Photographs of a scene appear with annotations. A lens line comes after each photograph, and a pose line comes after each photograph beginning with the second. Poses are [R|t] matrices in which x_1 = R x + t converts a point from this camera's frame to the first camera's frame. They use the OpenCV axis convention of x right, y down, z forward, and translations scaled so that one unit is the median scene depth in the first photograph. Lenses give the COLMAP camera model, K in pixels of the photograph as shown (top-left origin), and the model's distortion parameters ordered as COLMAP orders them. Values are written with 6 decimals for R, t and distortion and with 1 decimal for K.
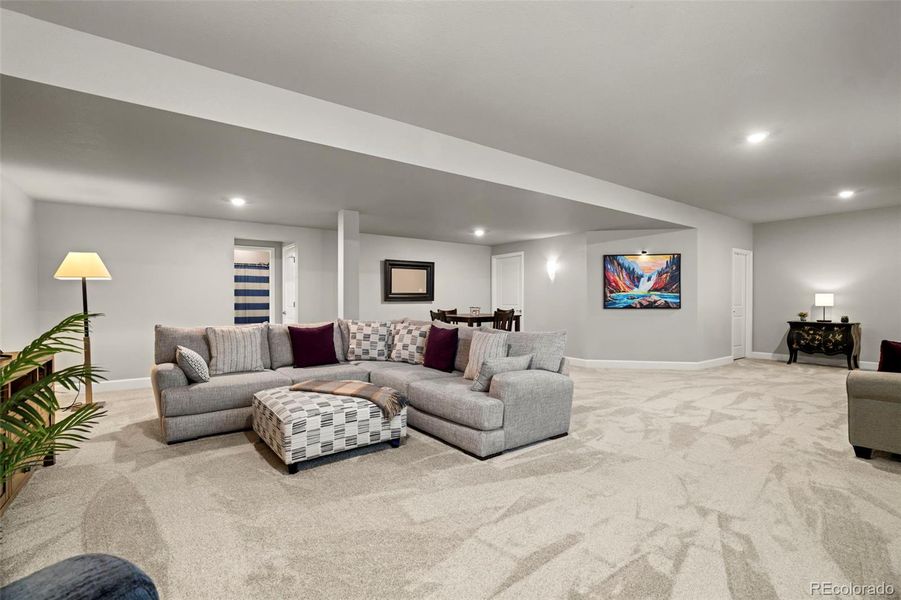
lens RADIAL K [[406.7, 0, 451.4], [0, 406.7, 302.3], [0, 0, 1]] dist [0.003112, -0.000496]
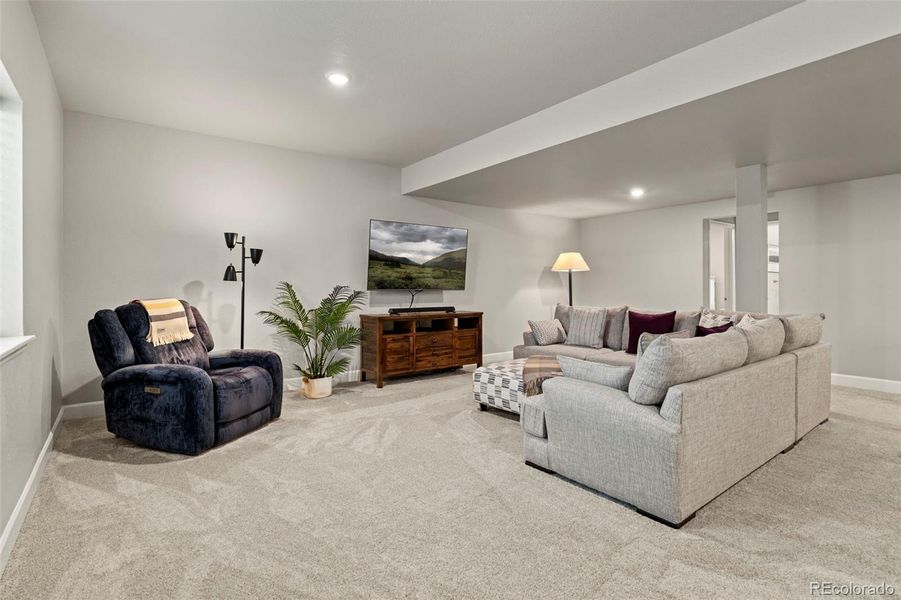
lens RADIAL K [[448.4, 0, 452.7], [0, 448.4, 290.5], [0, 0, 1]] dist [-0.003727, 0.002446]
pose [[0.018770, 0.010588, -0.999768, 0.944800], [-0.002360, 0.999942, 0.010545, -0.003331], [0.999821, 0.002162, 0.018794, 0.731088]]
